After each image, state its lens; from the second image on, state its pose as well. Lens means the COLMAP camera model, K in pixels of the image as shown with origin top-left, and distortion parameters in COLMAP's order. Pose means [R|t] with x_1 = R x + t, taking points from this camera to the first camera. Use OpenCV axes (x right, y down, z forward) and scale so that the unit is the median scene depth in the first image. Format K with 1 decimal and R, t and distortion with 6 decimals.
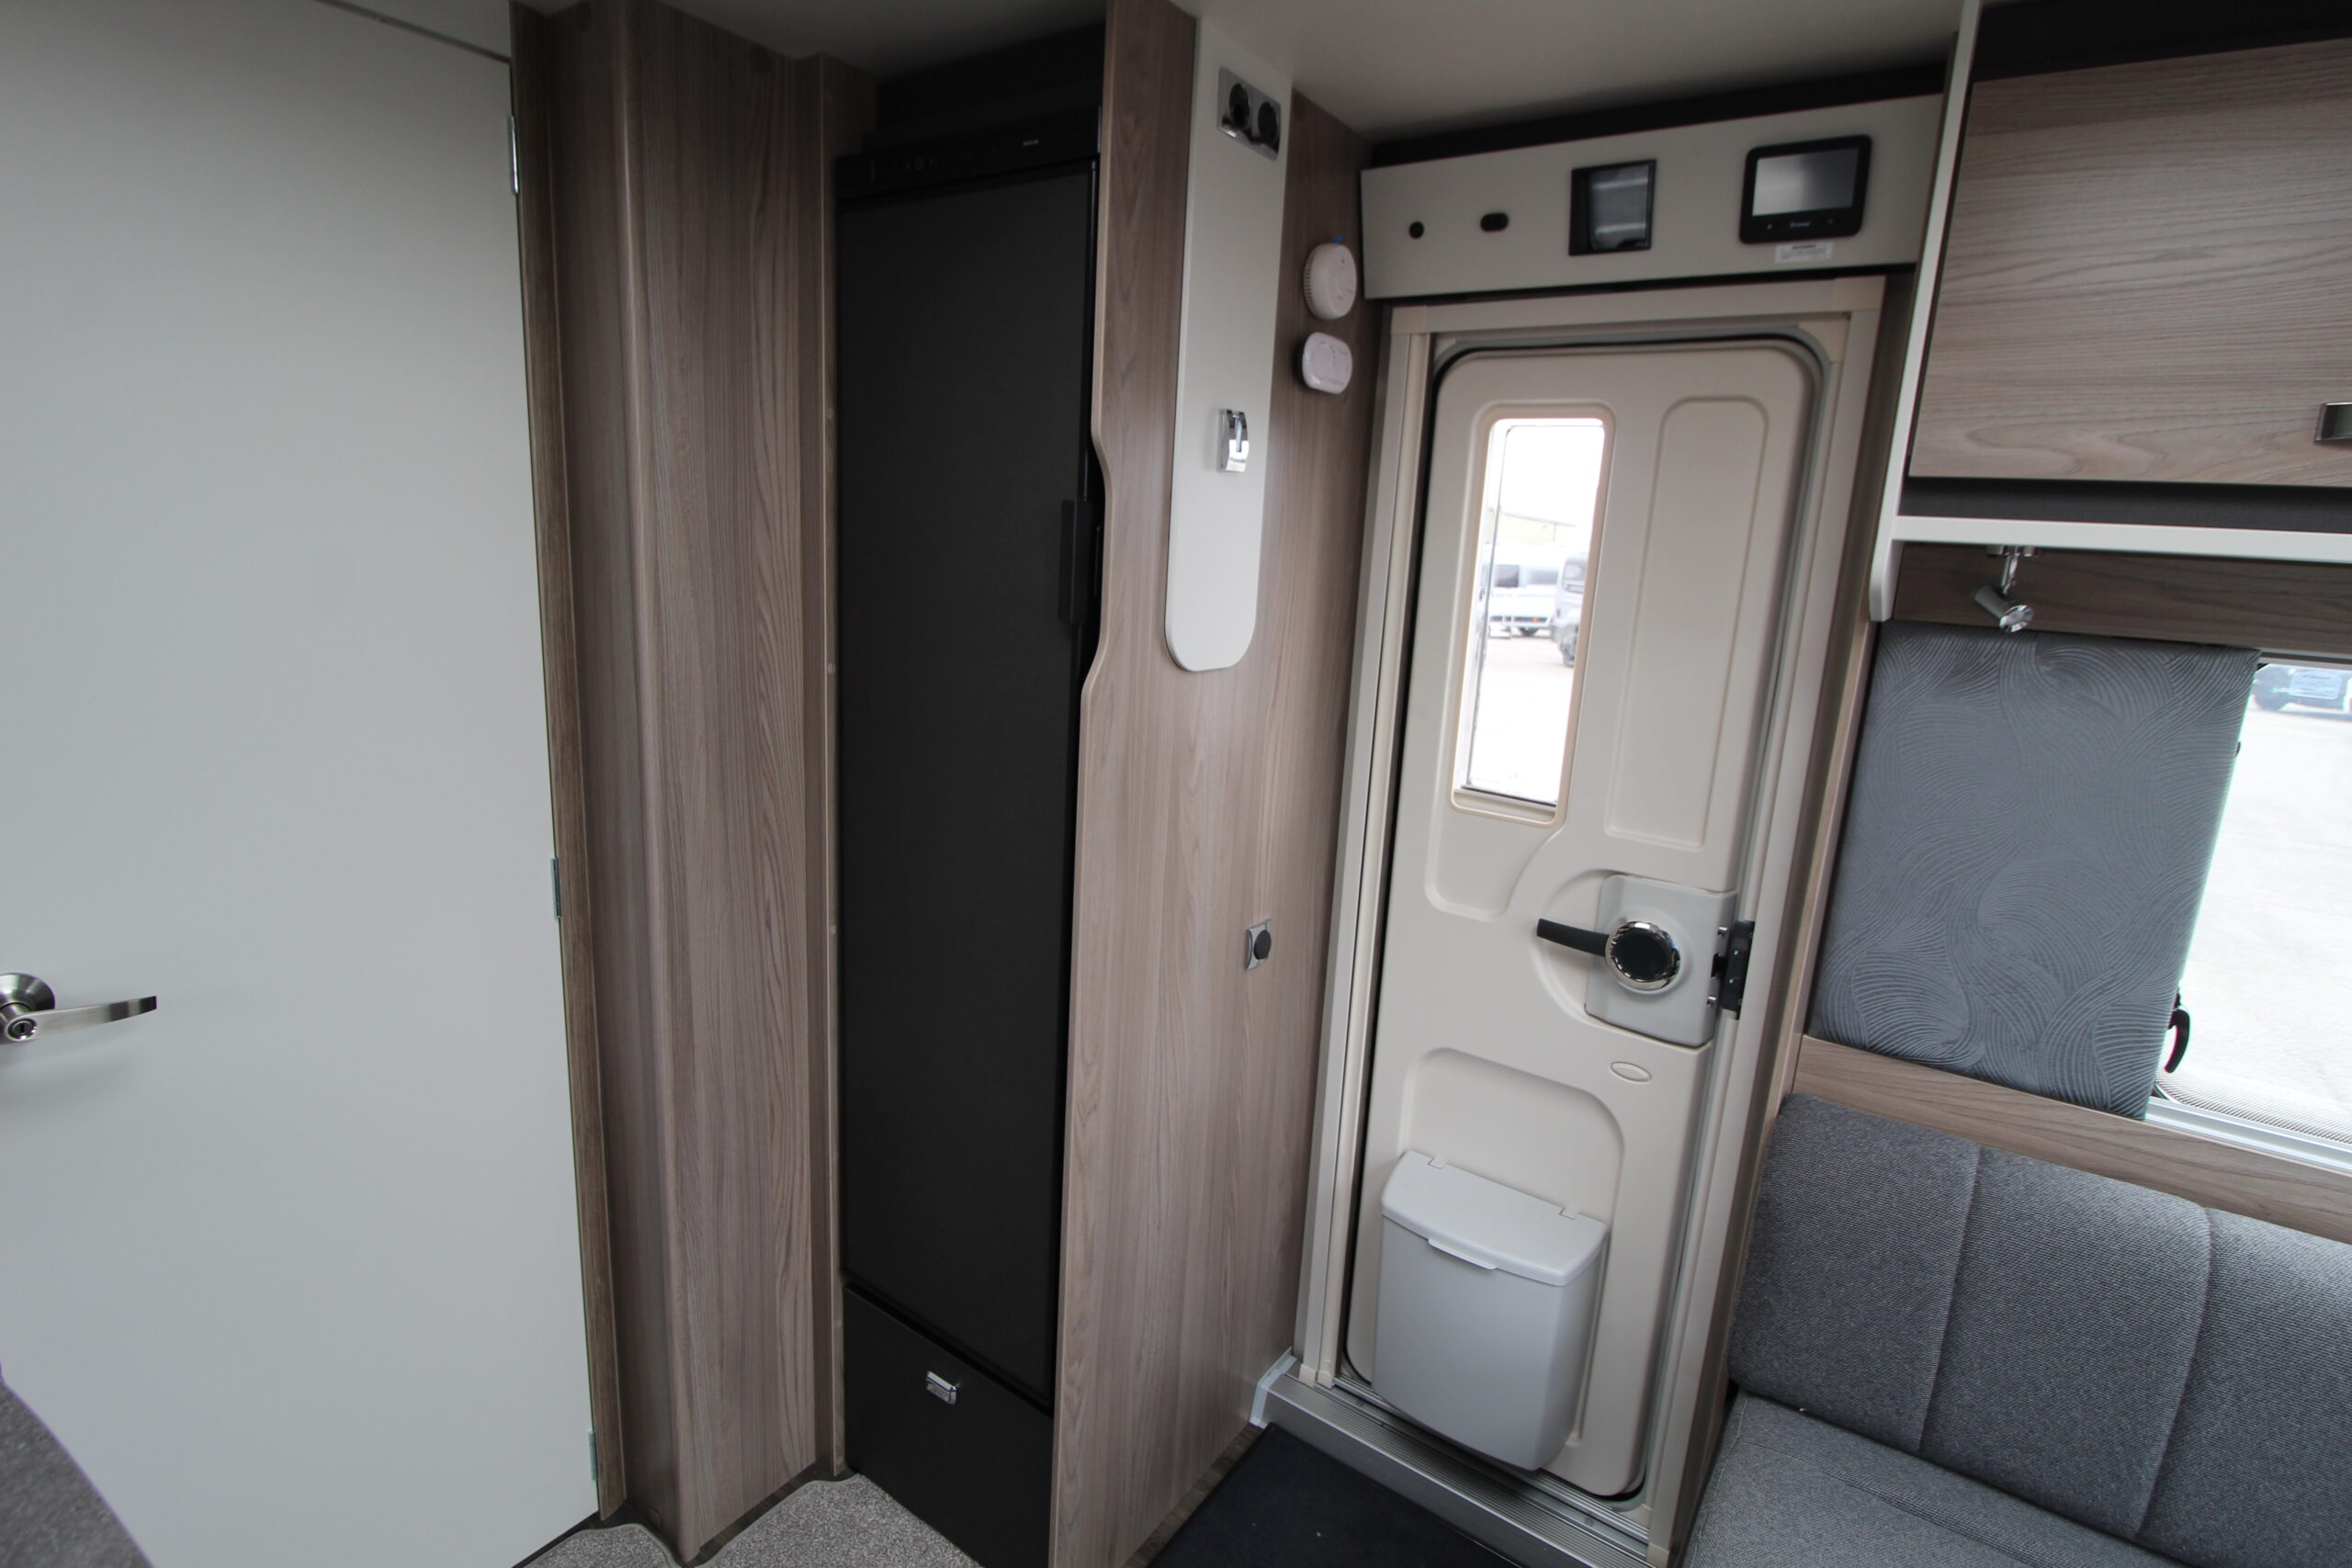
lens RADIAL K [[1133.7, 0, 1182.5], [0, 1133.7, 766.5], [0, 0, 1]] dist [0.000292, -0.011846]
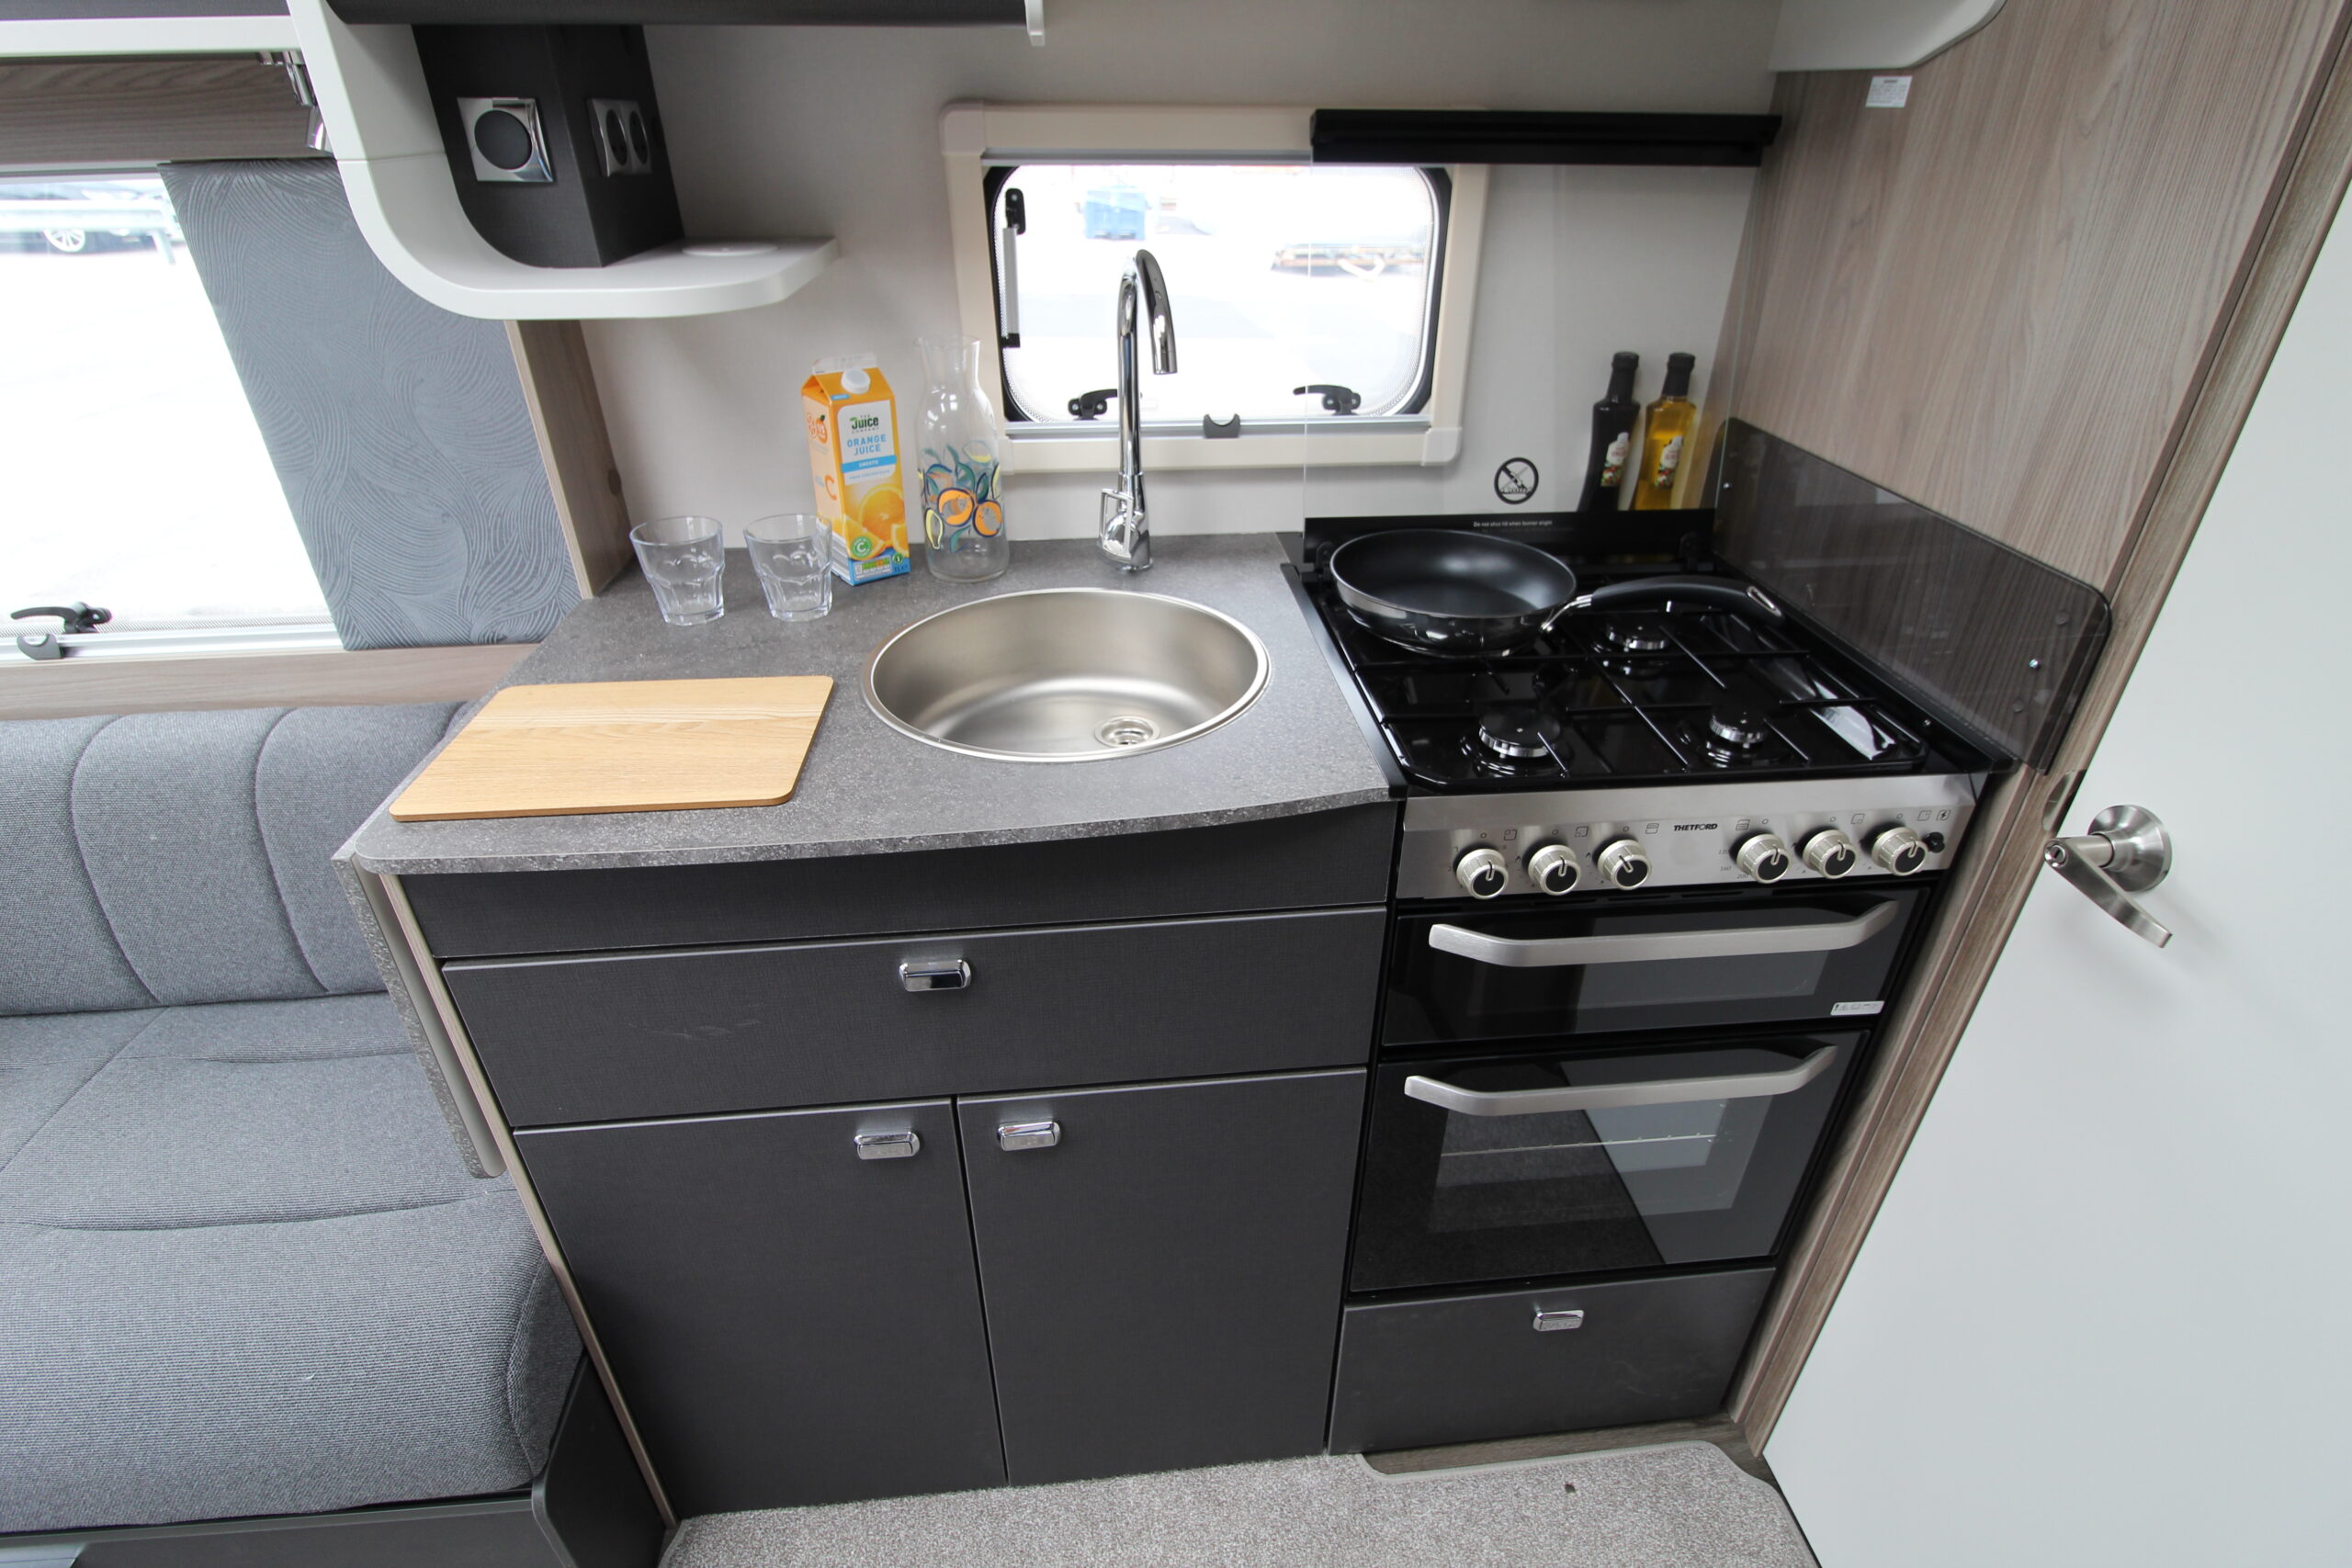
lens RADIAL K [[1133.7, 0, 1187.4], [0, 1133.7, 770.1], [0, 0, 1]] dist [0.000292, -0.011846]
pose [[-0.753251, 0.282645, -0.593907, -0.034104], [-0.179952, 0.779947, 0.599416, -0.136541], [0.632638, 0.558385, -0.536633, 0.654008]]
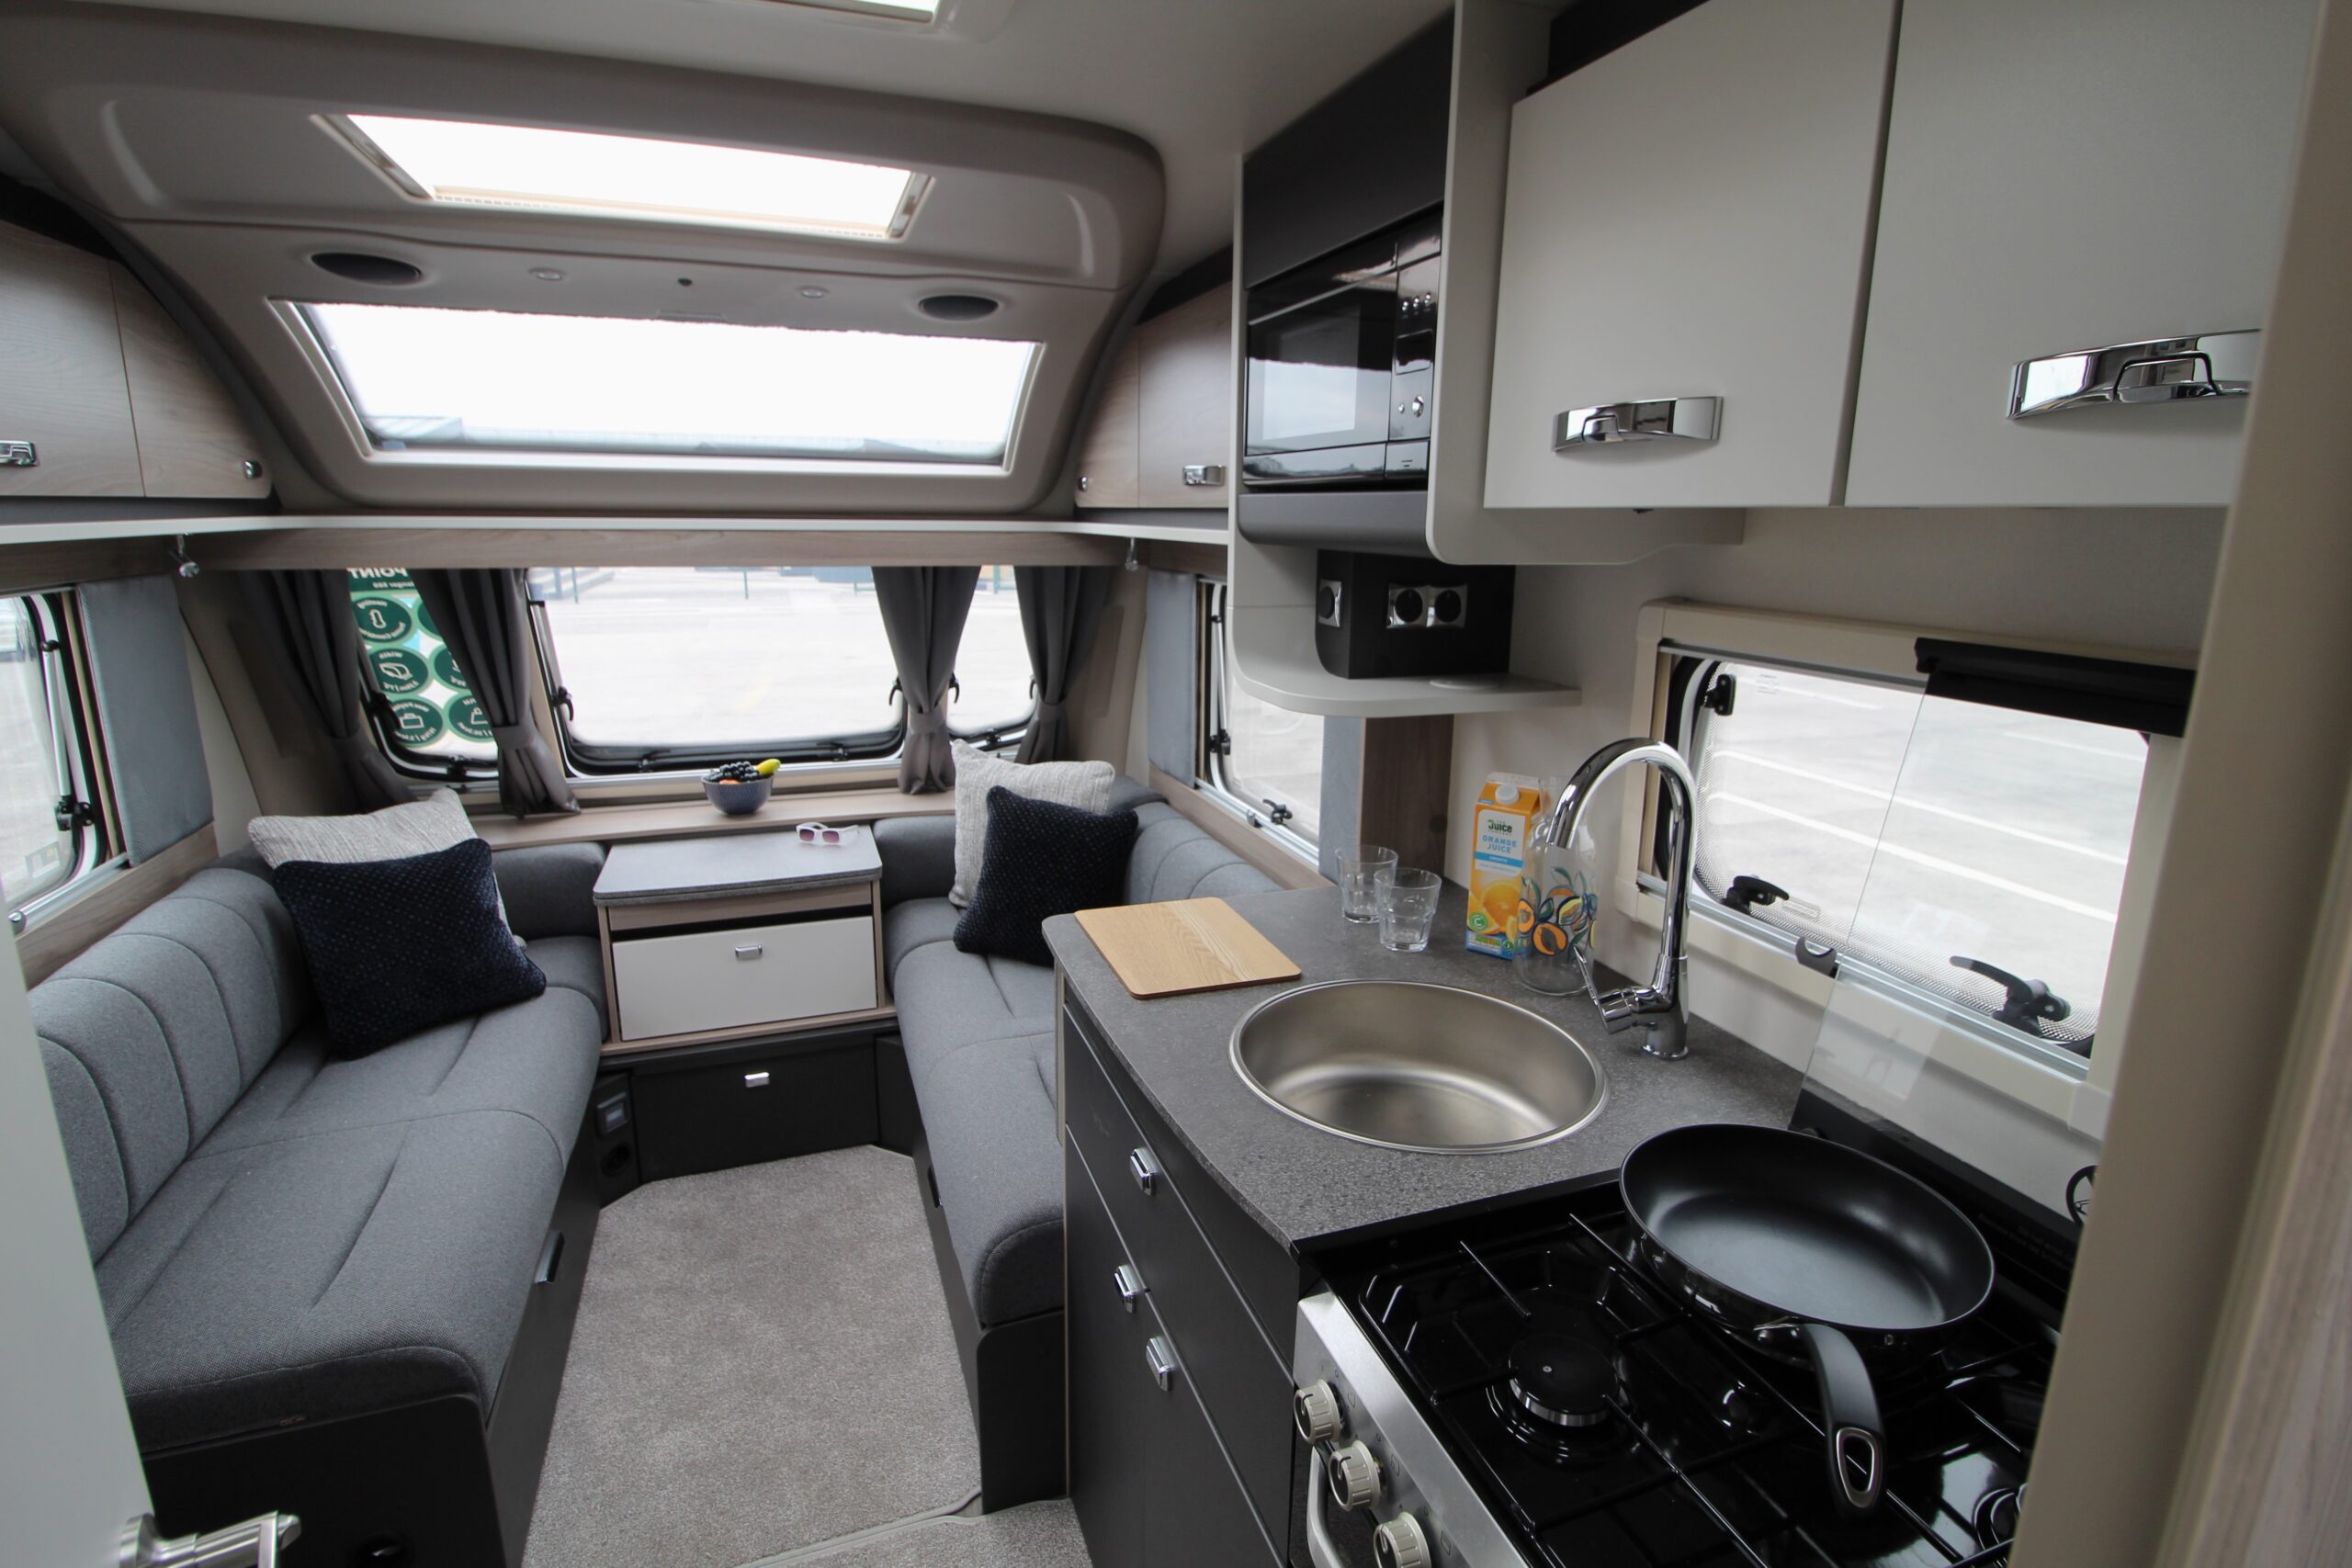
lens RADIAL K [[1133.7, 0, 1193.3], [0, 1133.7, 765.2], [0, 0, 1]] dist [0.000292, -0.011846]
pose [[-0.819360, -0.188212, 0.541502, -0.688217], [0.059263, 0.911702, 0.406556, -0.257229], [-0.570207, 0.365207, -0.735858, 0.775349]]
